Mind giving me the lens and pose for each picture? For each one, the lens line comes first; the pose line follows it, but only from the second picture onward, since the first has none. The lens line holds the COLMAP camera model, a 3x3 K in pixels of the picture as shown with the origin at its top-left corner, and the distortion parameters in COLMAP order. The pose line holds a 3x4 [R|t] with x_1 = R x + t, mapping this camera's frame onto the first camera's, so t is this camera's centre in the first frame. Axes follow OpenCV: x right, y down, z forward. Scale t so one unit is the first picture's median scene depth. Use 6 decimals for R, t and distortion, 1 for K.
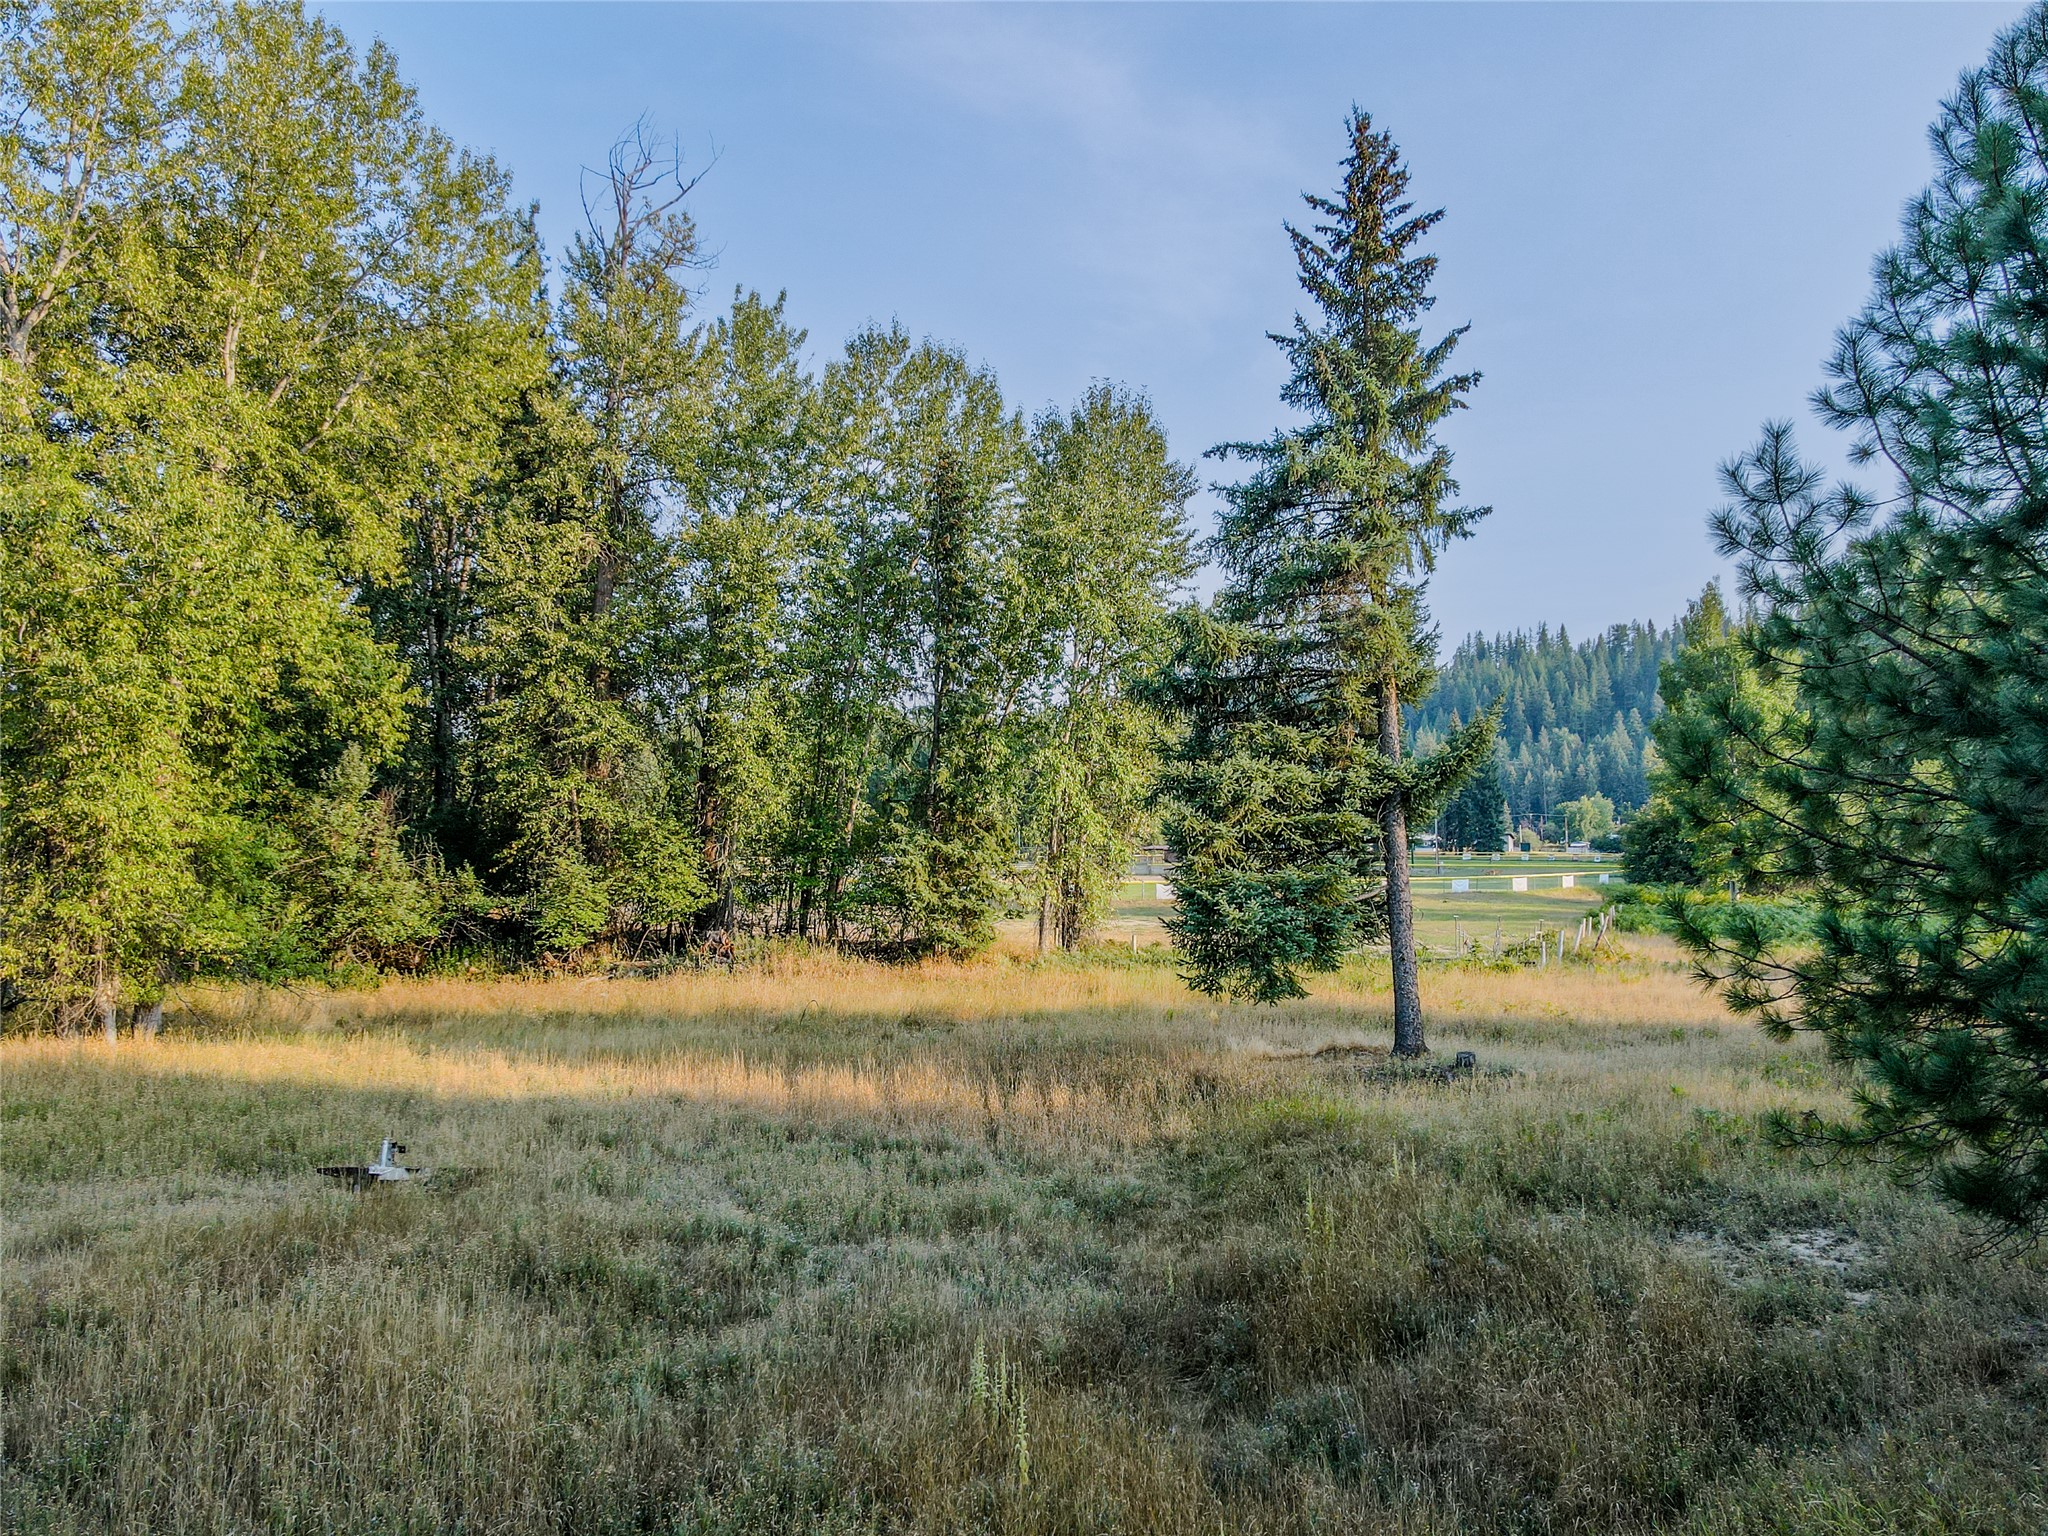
lens RADIAL K [[1446.6, 0, 1022.2], [0, 1446.6, 763.4], [0, 0, 1]] dist [0.017393, -0.006289]
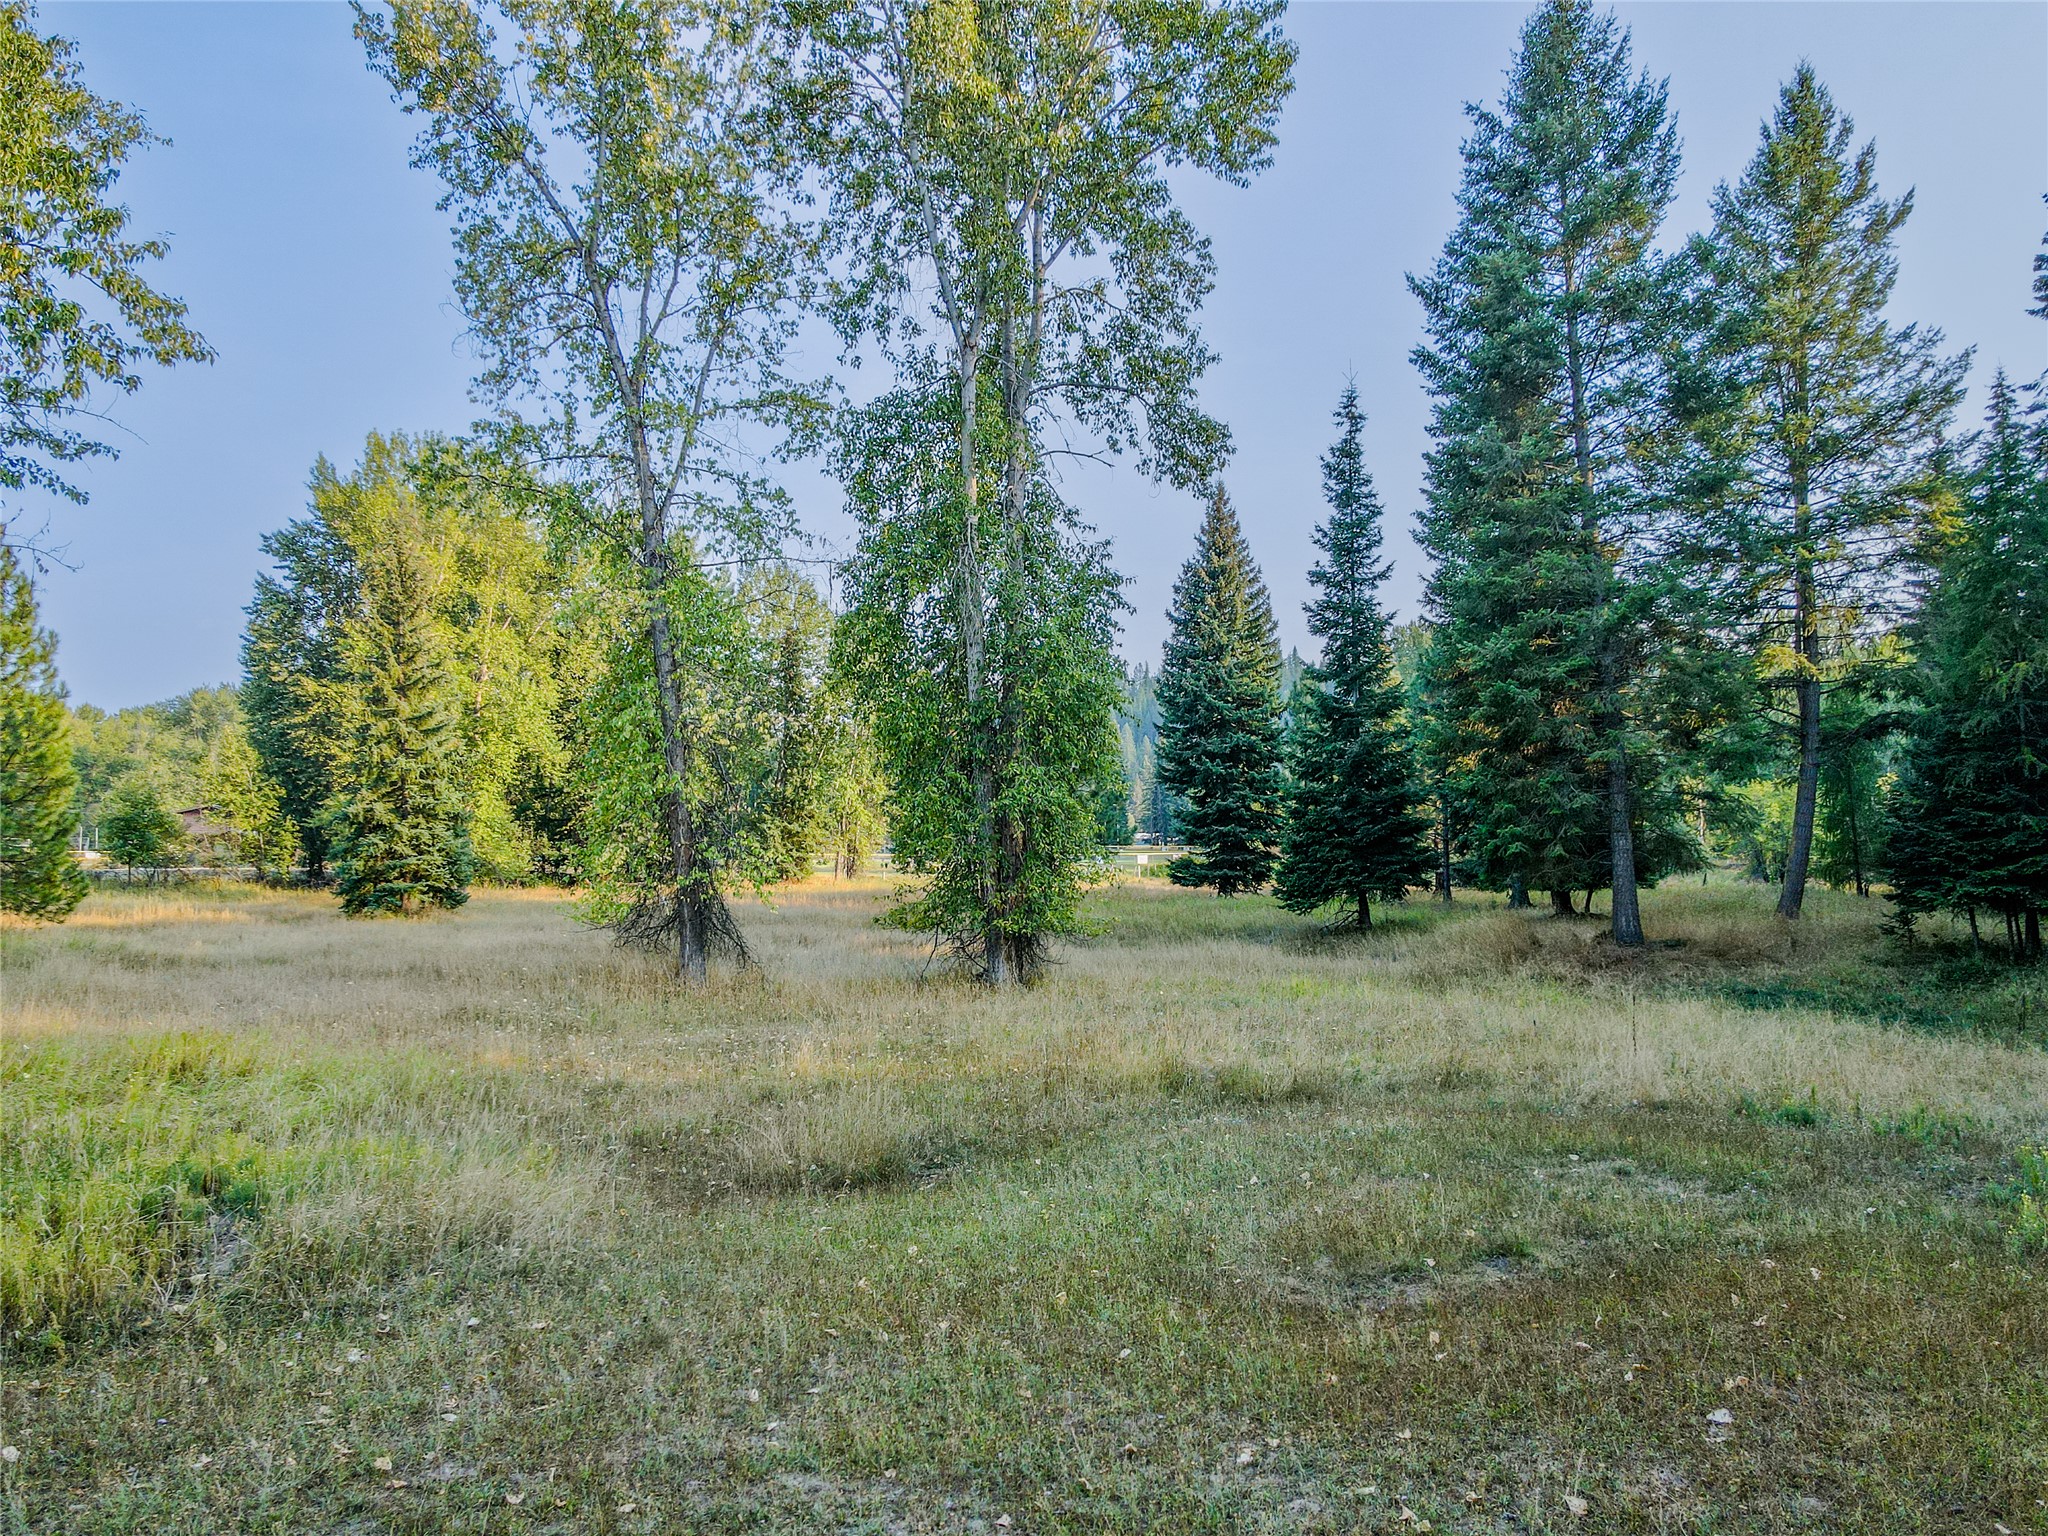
lens RADIAL K [[1446.6, 0, 1020.9], [0, 1446.6, 768.5], [0, 0, 1]] dist [0.017393, -0.006289]
pose [[0.986451, 0.008478, 0.163840, -0.065221], [-0.006222, 0.999879, -0.014278, 0.004699], [-0.163941, 0.013066, 0.986384, -1.014819]]
